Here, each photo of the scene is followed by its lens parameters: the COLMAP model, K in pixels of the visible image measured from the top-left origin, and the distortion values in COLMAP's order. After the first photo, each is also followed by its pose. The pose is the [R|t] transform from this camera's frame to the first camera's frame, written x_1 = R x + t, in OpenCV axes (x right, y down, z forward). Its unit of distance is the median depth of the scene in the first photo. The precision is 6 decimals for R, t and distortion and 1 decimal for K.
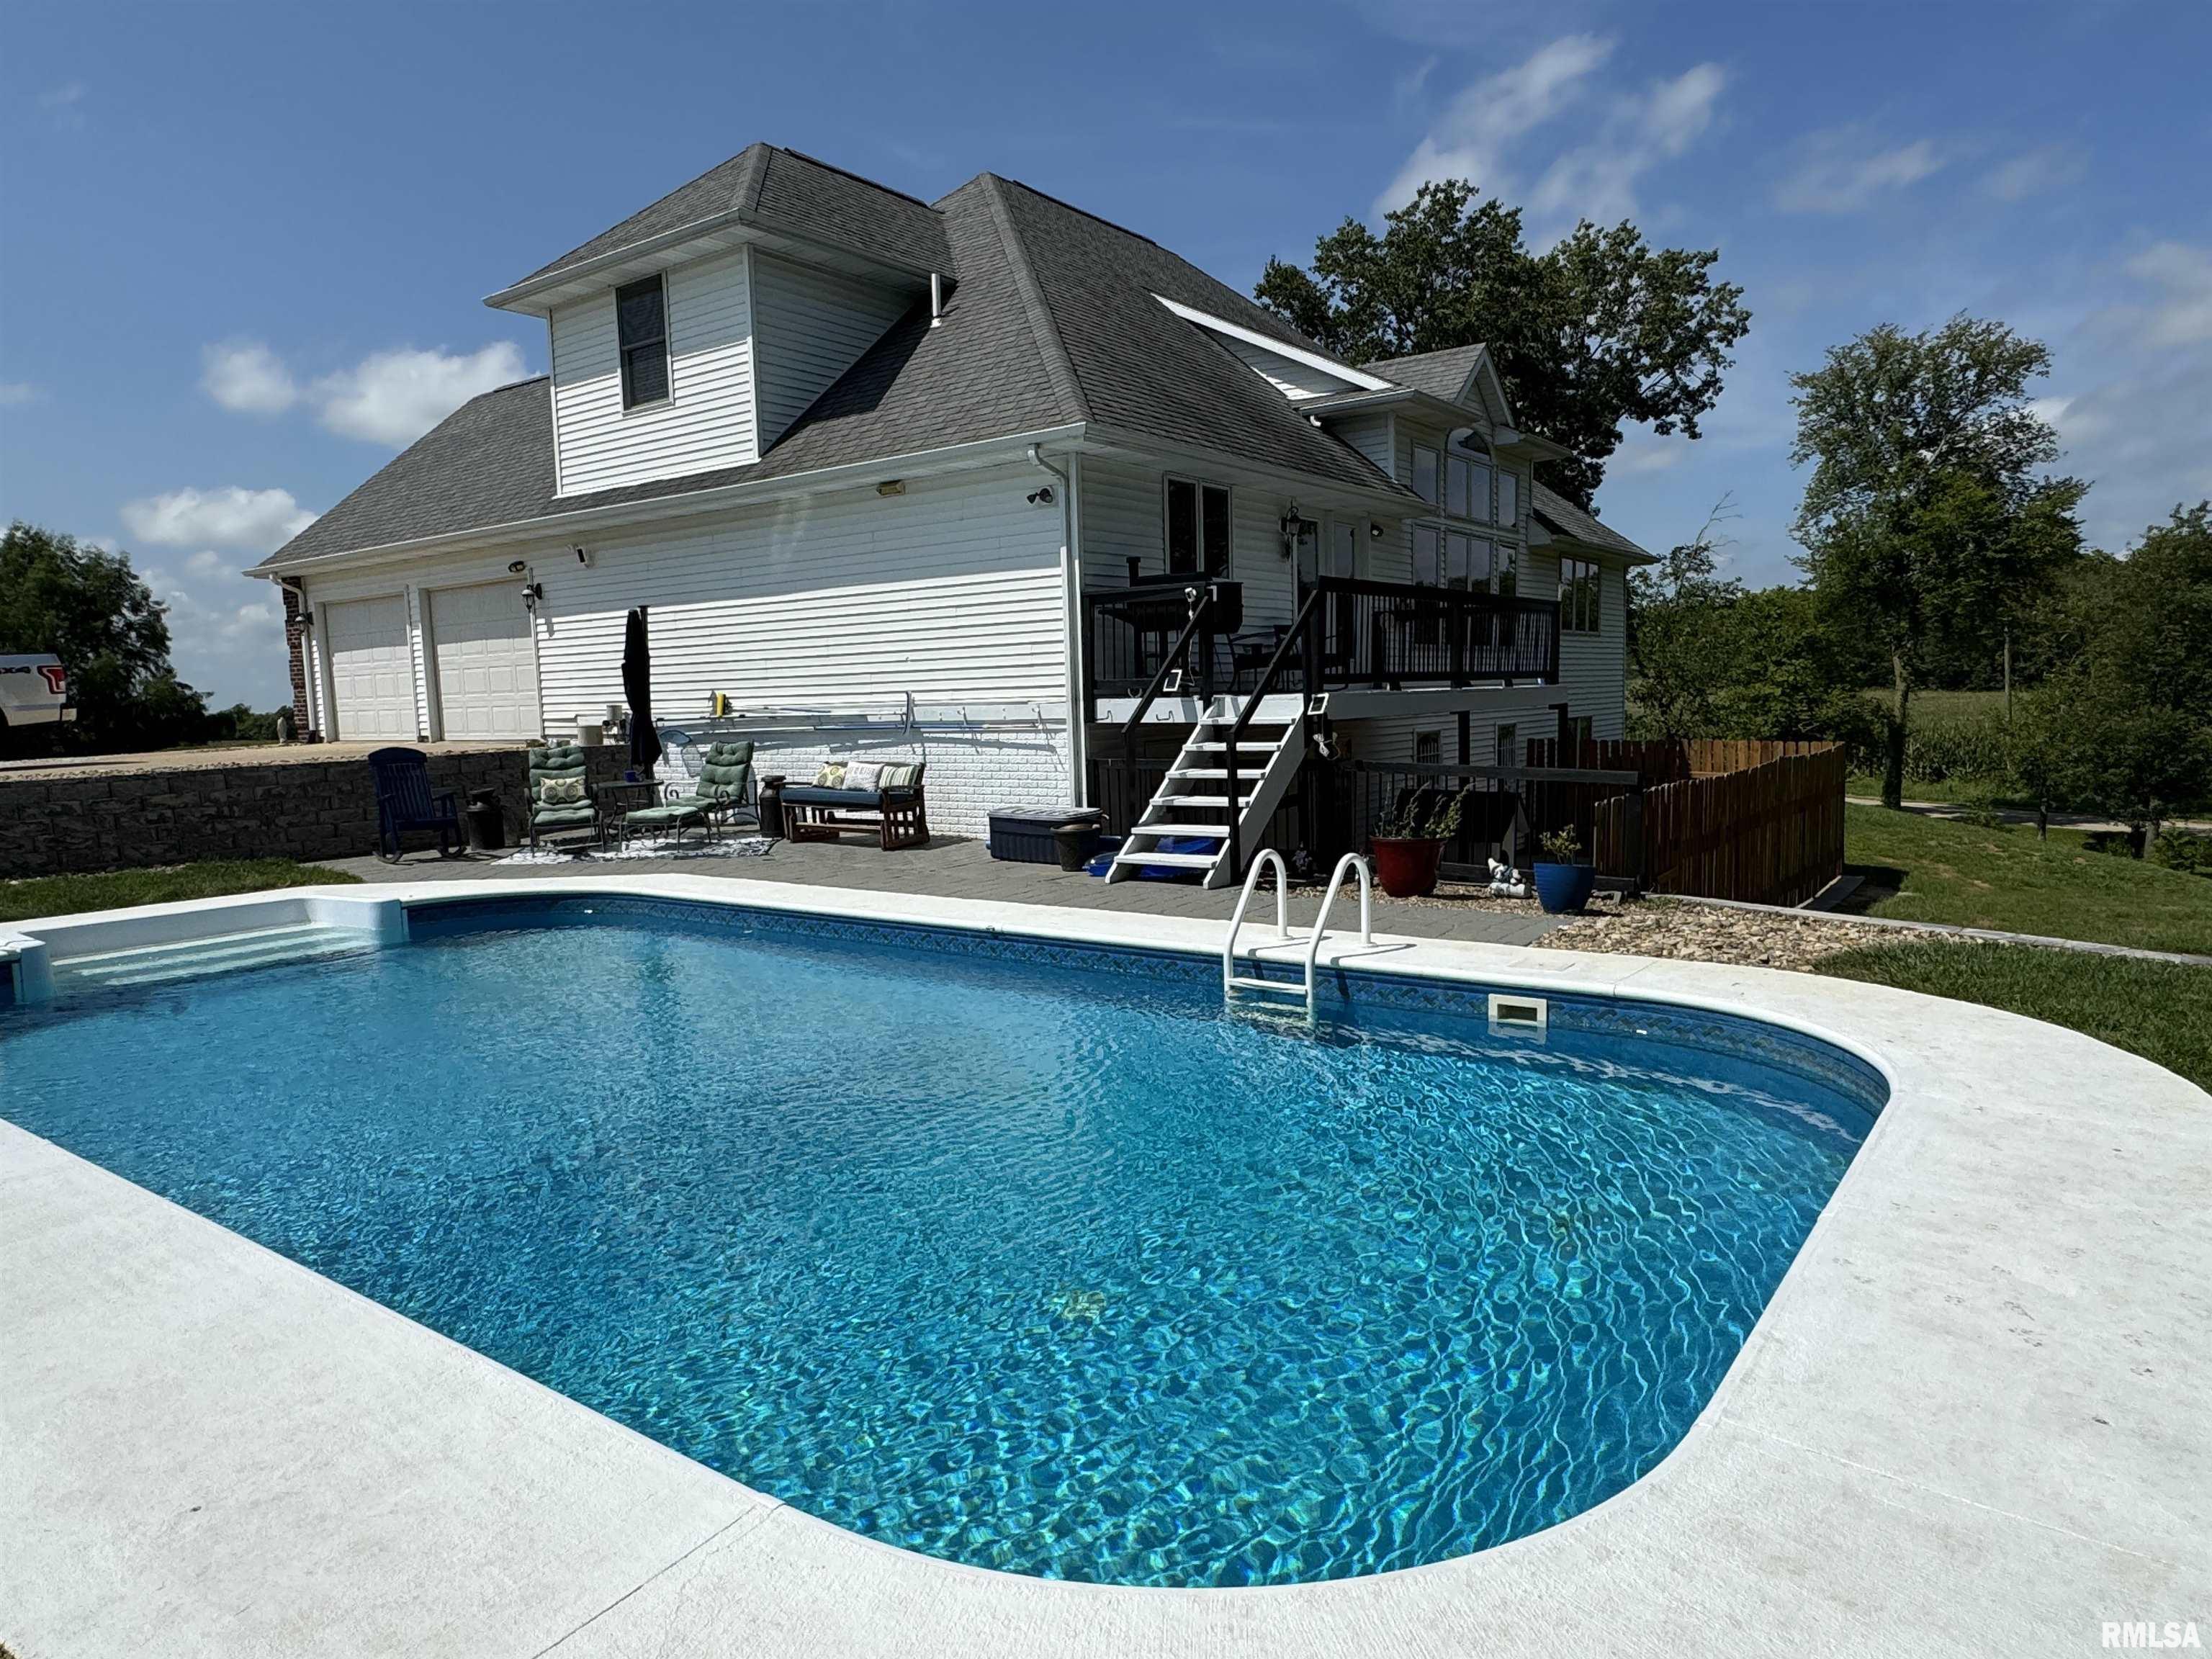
lens RADIAL K [[1347.2, 0, 1106.0], [0, 1347.2, 829.5], [0, 0, 1]] dist [-0.005129, 0.000293]
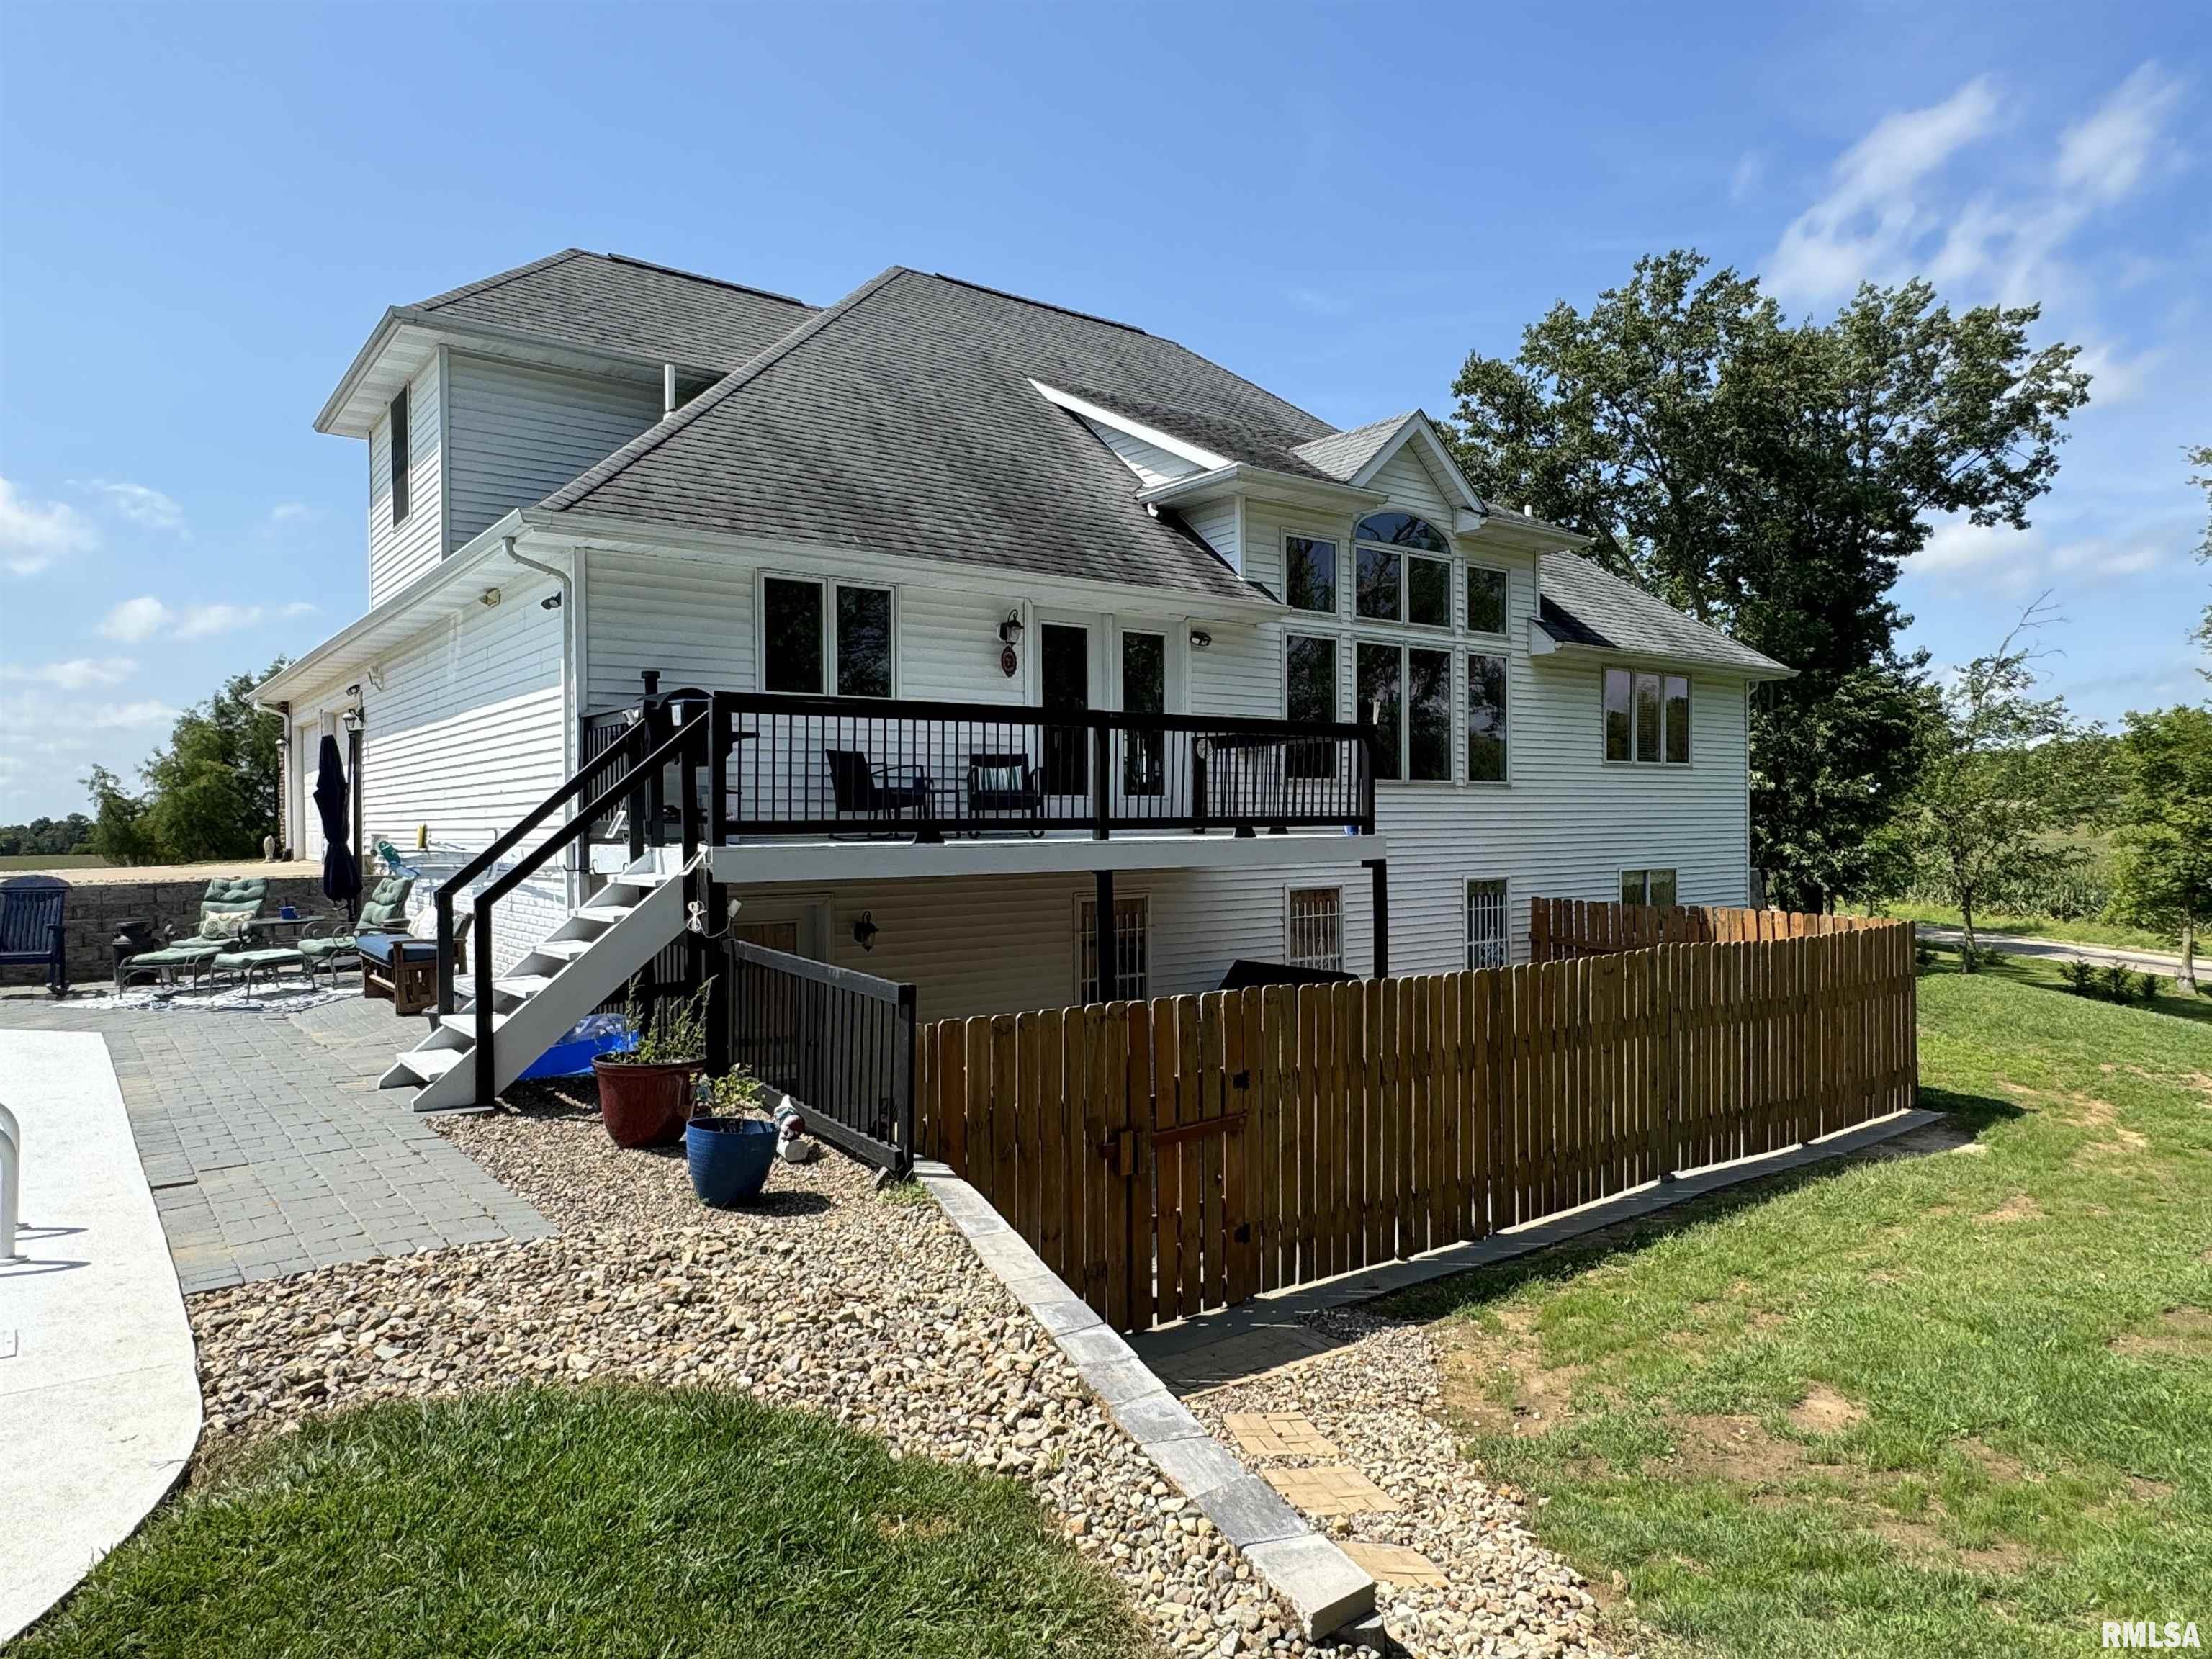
lens RADIAL K [[1370.5, 0, 1106.0], [0, 1370.5, 829.5], [0, 0, 1]] dist [0.001492, -0.000652]
pose [[0.965200, 0.020963, -0.260670, 0.135610], [-0.044464, 0.995424, -0.084587, -0.013153], [0.257704, 0.093234, 0.961715, 0.074140]]
